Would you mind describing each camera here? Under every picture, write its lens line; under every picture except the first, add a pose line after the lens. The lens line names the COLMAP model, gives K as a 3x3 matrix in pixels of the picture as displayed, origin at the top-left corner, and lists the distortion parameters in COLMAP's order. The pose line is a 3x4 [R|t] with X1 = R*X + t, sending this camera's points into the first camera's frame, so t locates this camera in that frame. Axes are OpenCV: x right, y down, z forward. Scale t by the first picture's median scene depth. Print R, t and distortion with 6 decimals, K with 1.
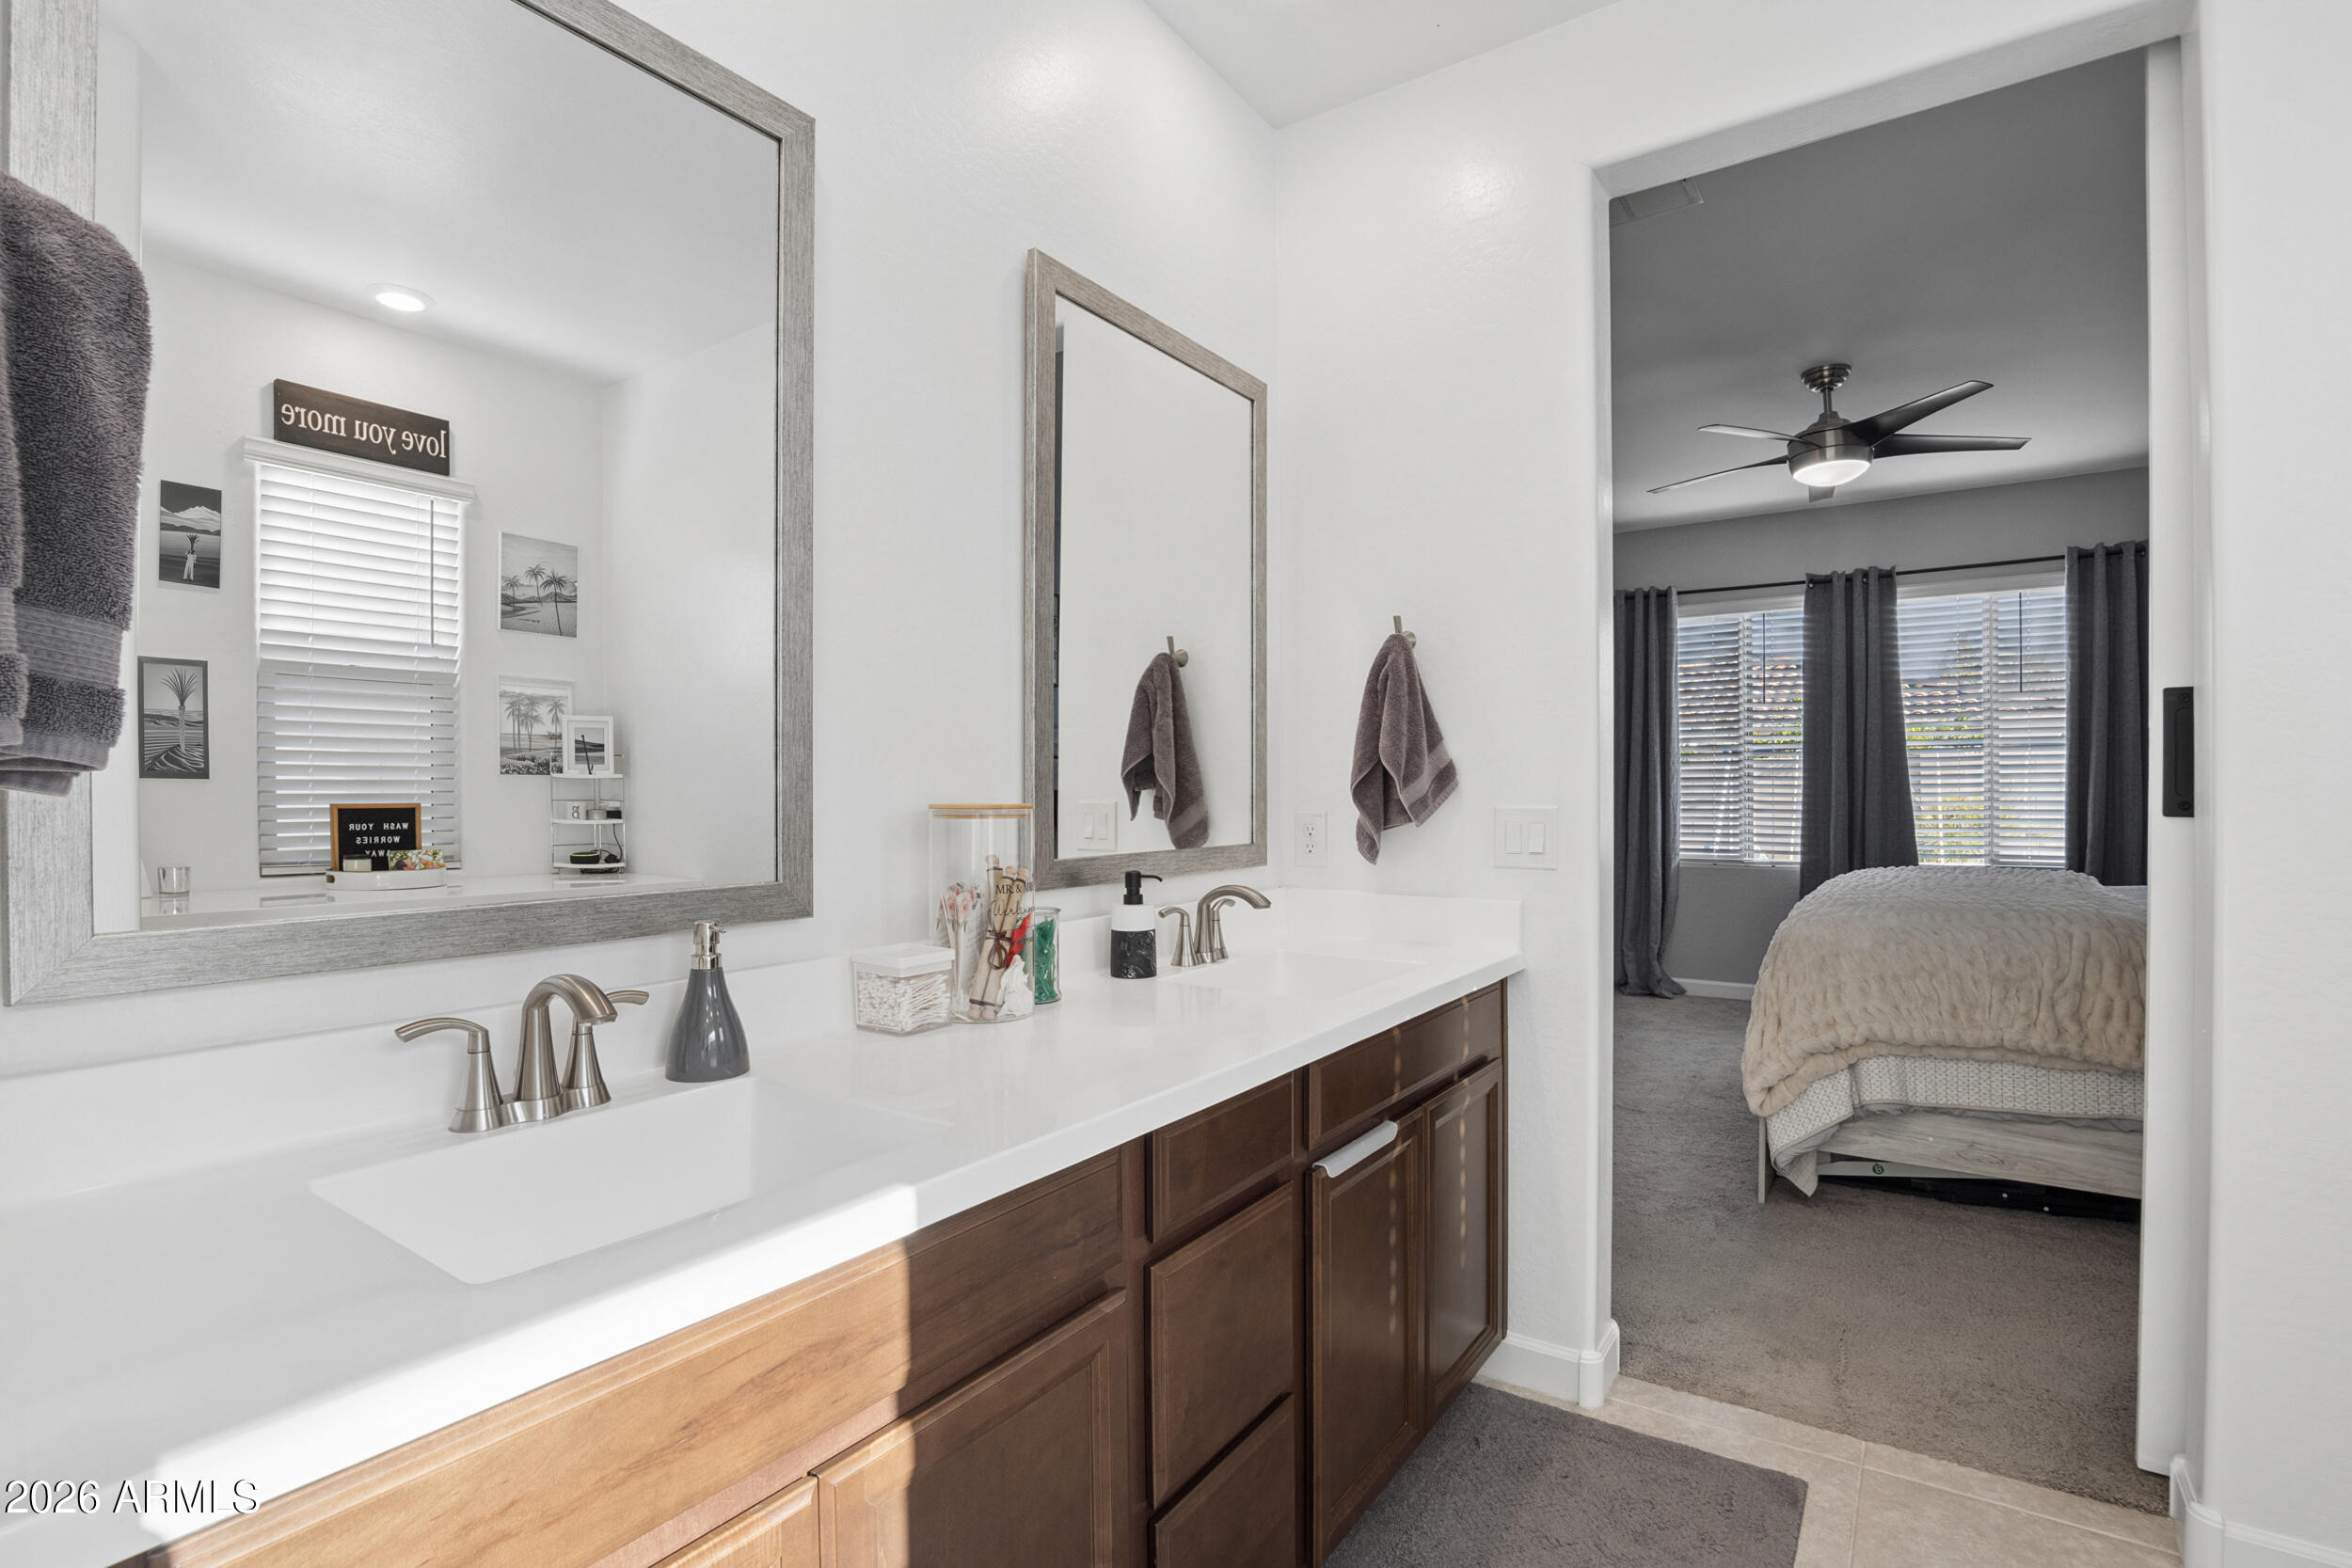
lens RADIAL K [[1105.7, 0, 1181.7], [0, 1105.7, 793.4], [0, 0, 1]] dist [-0.037779, 0.007235]
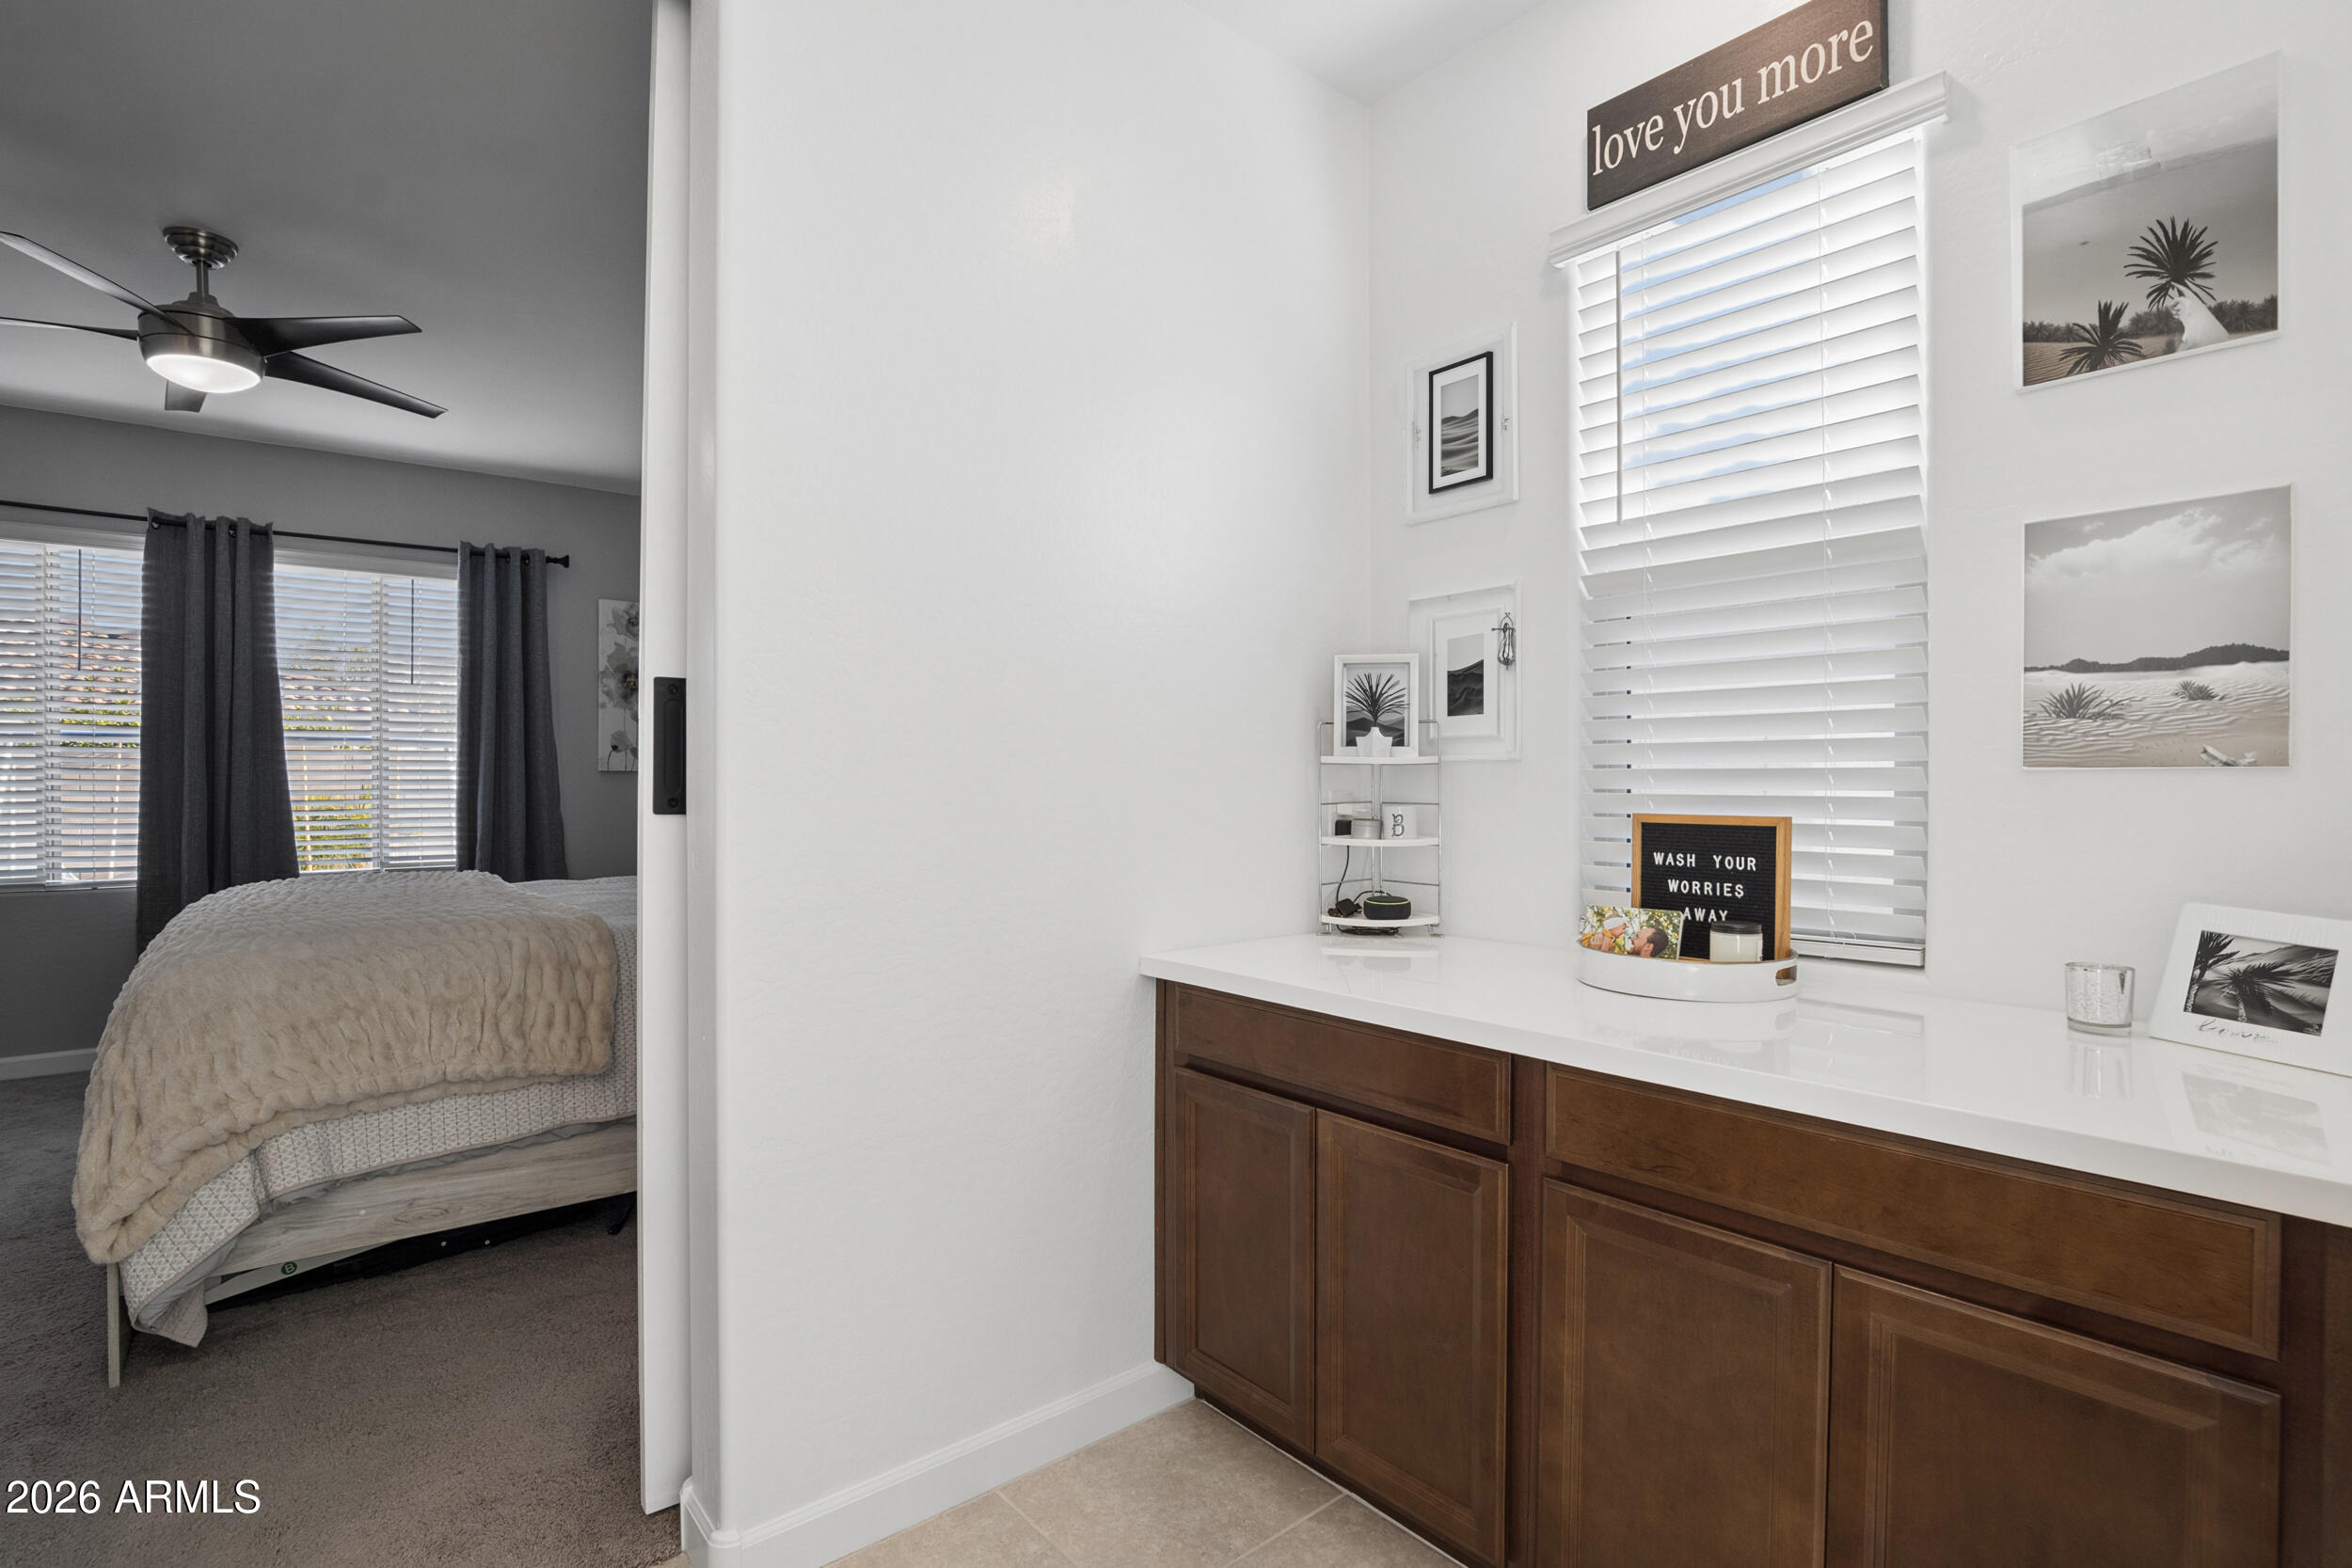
lens RADIAL K [[1105.7, 0, 1172.2], [0, 1105.7, 792.7], [0, 0, 1]] dist [-0.037779, 0.007235]
pose [[0.271591, -0.002387, 0.962410, 0.053224], [0.001546, 0.999997, 0.002043, 0.000625], [-0.962411, 0.000933, 0.271594, 0.139541]]
